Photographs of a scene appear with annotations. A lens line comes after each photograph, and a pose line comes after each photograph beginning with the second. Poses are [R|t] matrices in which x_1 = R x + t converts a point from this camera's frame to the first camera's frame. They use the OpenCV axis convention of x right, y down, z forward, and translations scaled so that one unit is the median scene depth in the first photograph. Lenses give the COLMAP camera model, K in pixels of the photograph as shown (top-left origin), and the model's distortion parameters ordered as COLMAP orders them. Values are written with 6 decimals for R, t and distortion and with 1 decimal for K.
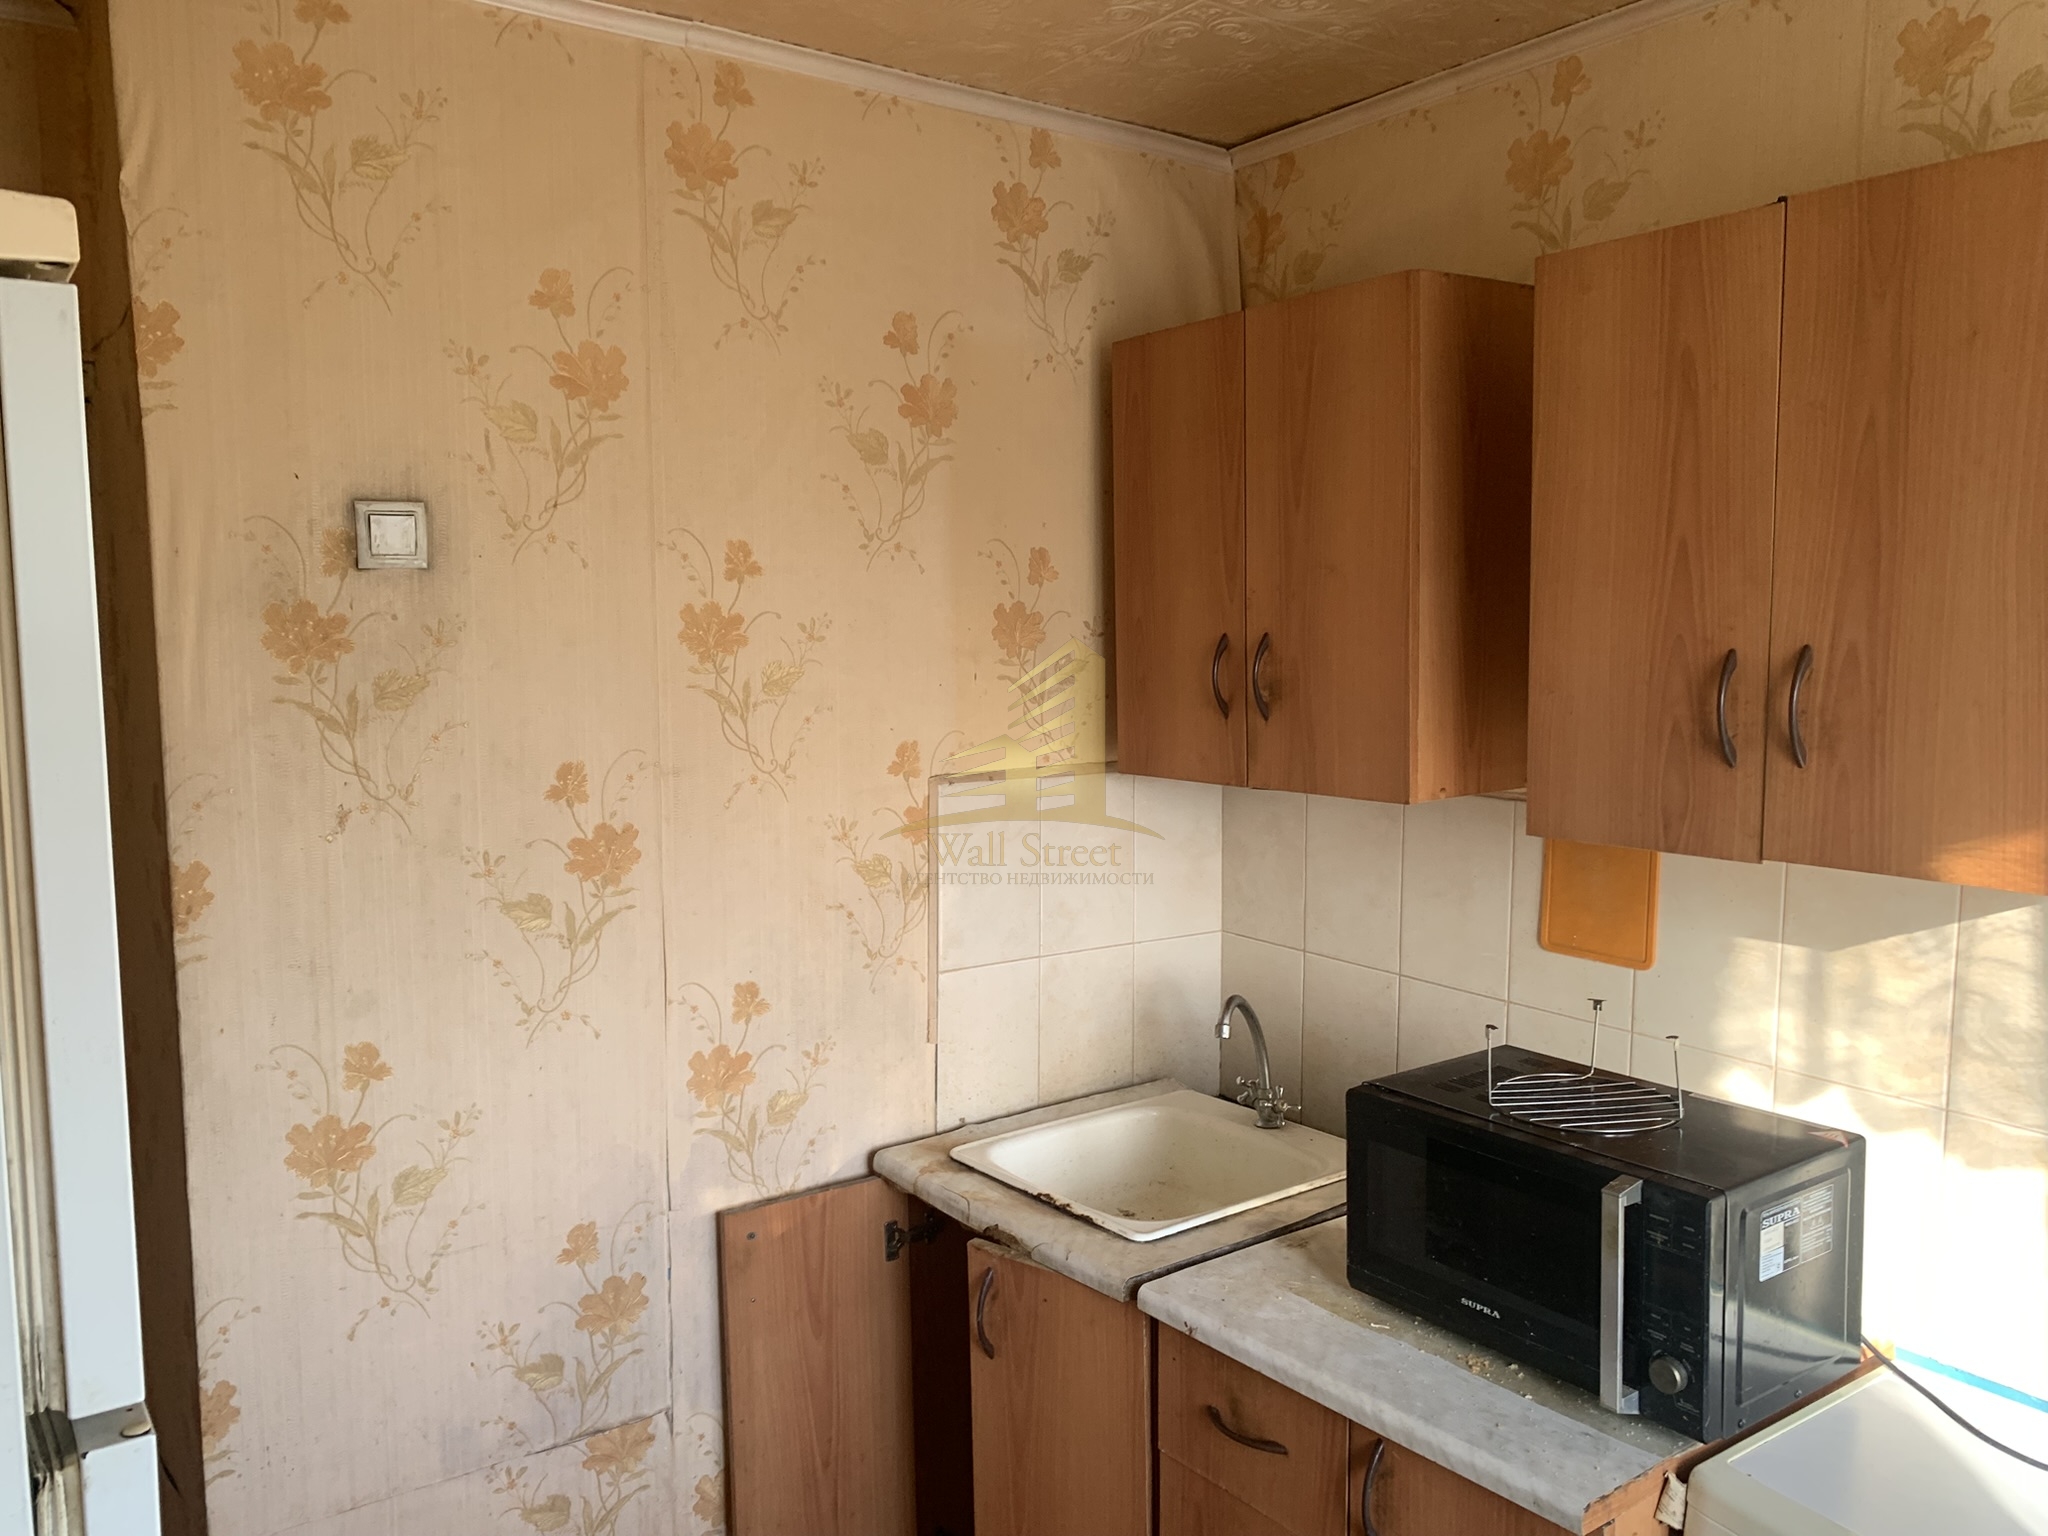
lens RADIAL K [[1545.3, 0, 1024.9], [0, 1545.3, 774.5], [0, 0, 1]] dist [0.011985, -0.021742]
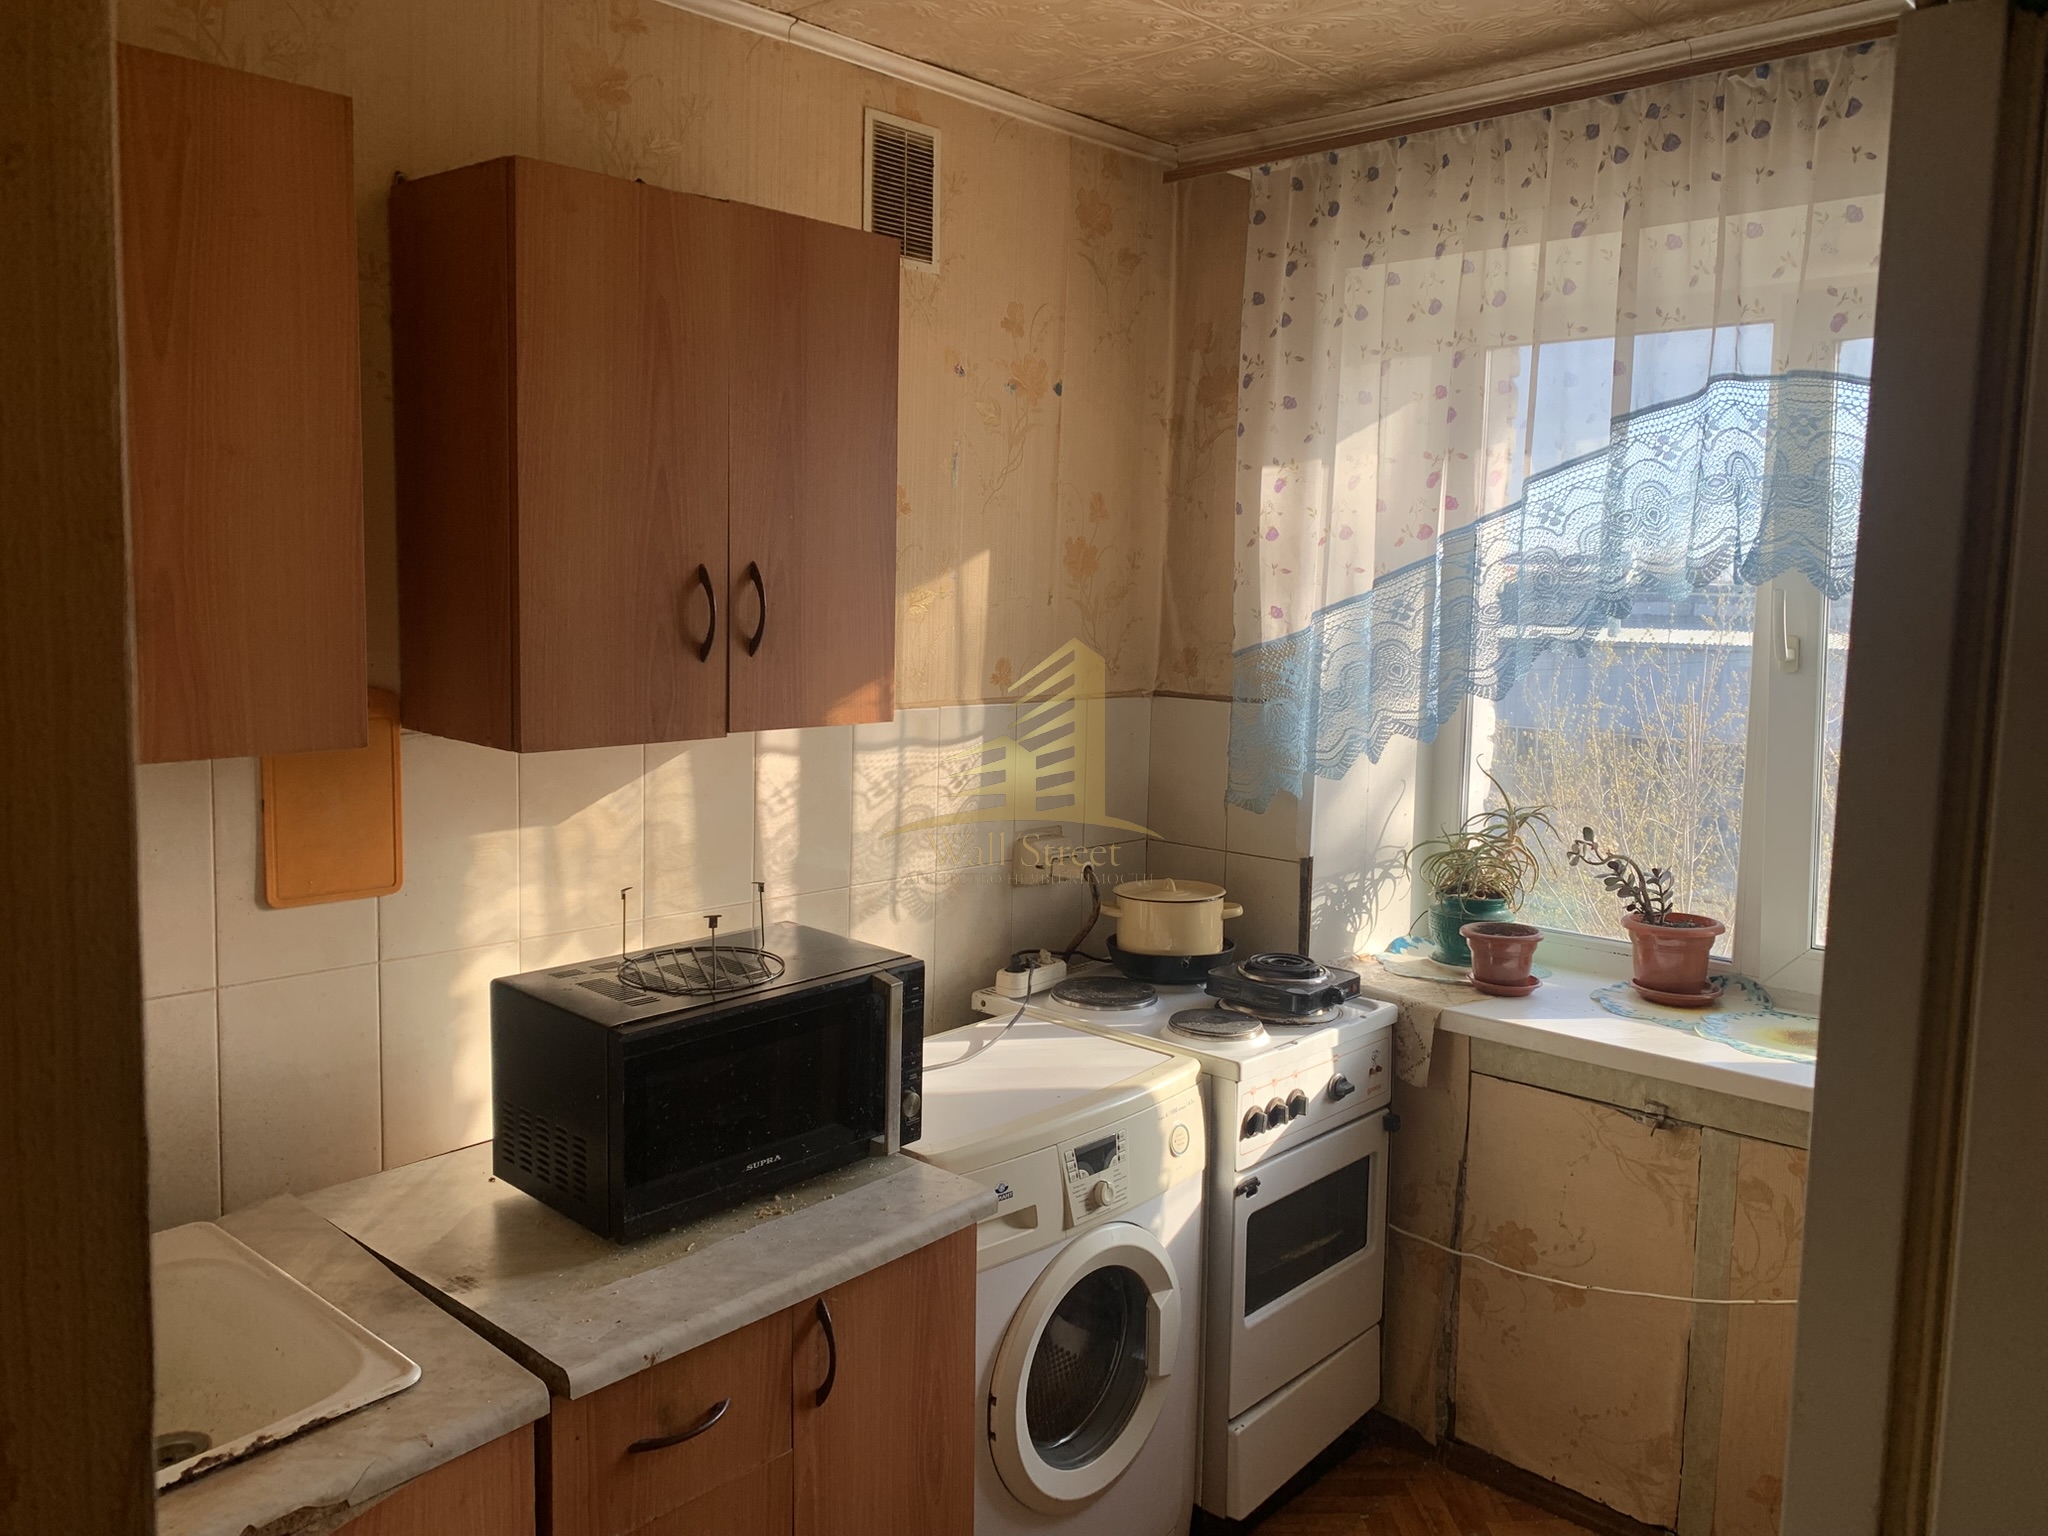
lens RADIAL K [[1545.3, 0, 1020.4], [0, 1545.3, 759.6], [0, 0, 1]] dist [0.011985, -0.021742]
pose [[-0.194445, -0.115523, 0.974087, -0.720249], [0.075624, 0.988320, 0.132306, -0.065643], [-0.977994, 0.099391, -0.183437, 0.916166]]
